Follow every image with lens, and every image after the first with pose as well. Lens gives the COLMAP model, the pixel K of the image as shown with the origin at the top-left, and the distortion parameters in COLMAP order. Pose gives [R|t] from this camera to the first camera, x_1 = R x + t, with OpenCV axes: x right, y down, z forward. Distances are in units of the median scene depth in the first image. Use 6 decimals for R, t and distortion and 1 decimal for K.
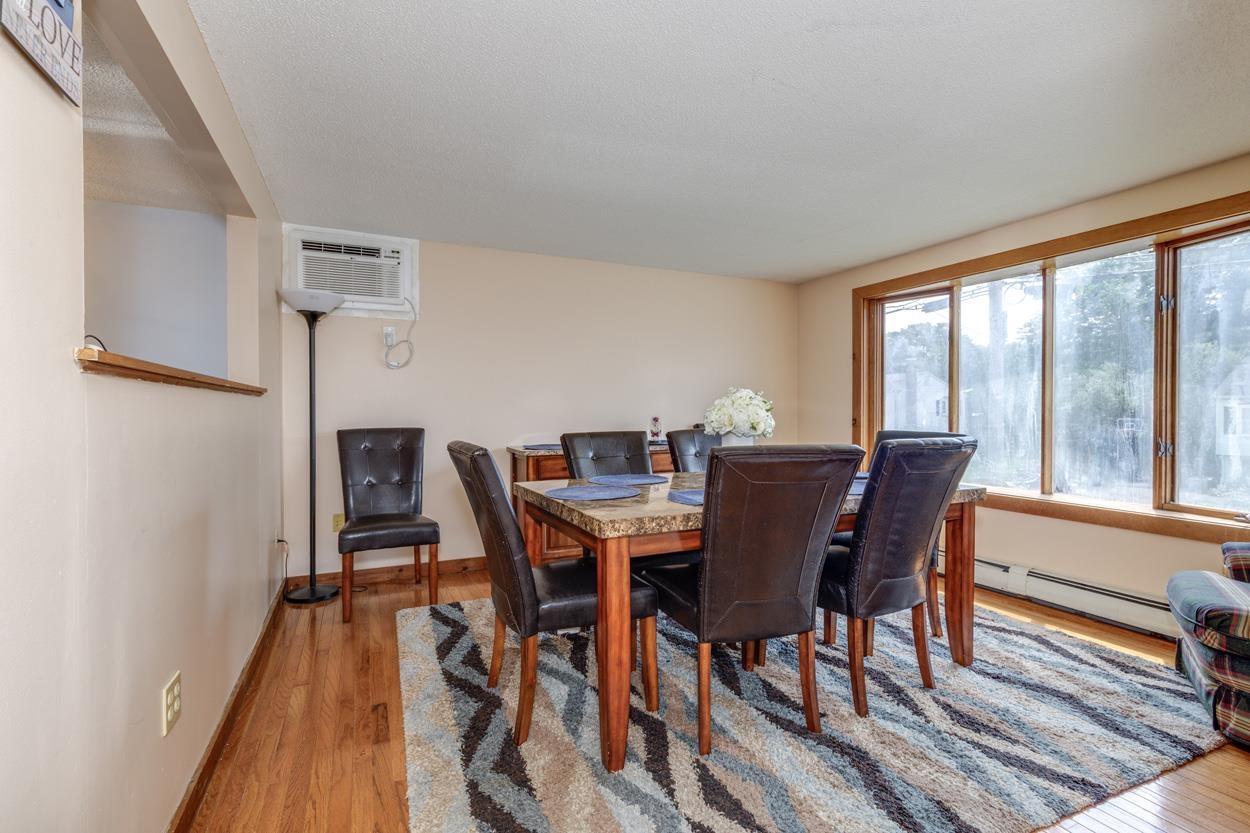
lens RADIAL K [[561.7, 0, 622.4], [0, 561.7, 425.9], [0, 0, 1]] dist [0.002775, -0.000732]
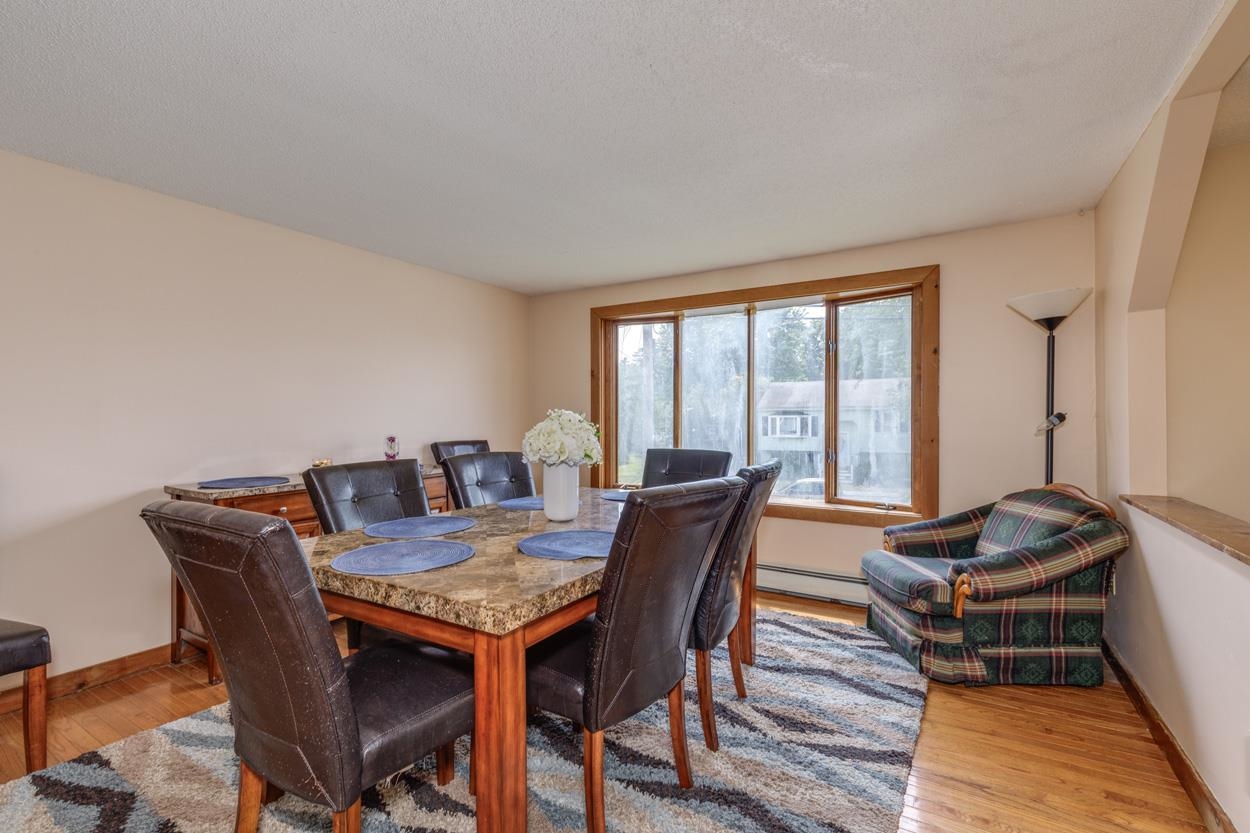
lens RADIAL K [[553.6, 0, 622.0], [0, 553.6, 426.8], [0, 0, 1]] dist [0.001602, -0.000257]
pose [[0.829938, -0.007892, 0.557800, -0.210568], [0.014258, 0.999873, -0.007067, -0.035616], [-0.557673, 0.013818, 0.829946, 0.250754]]
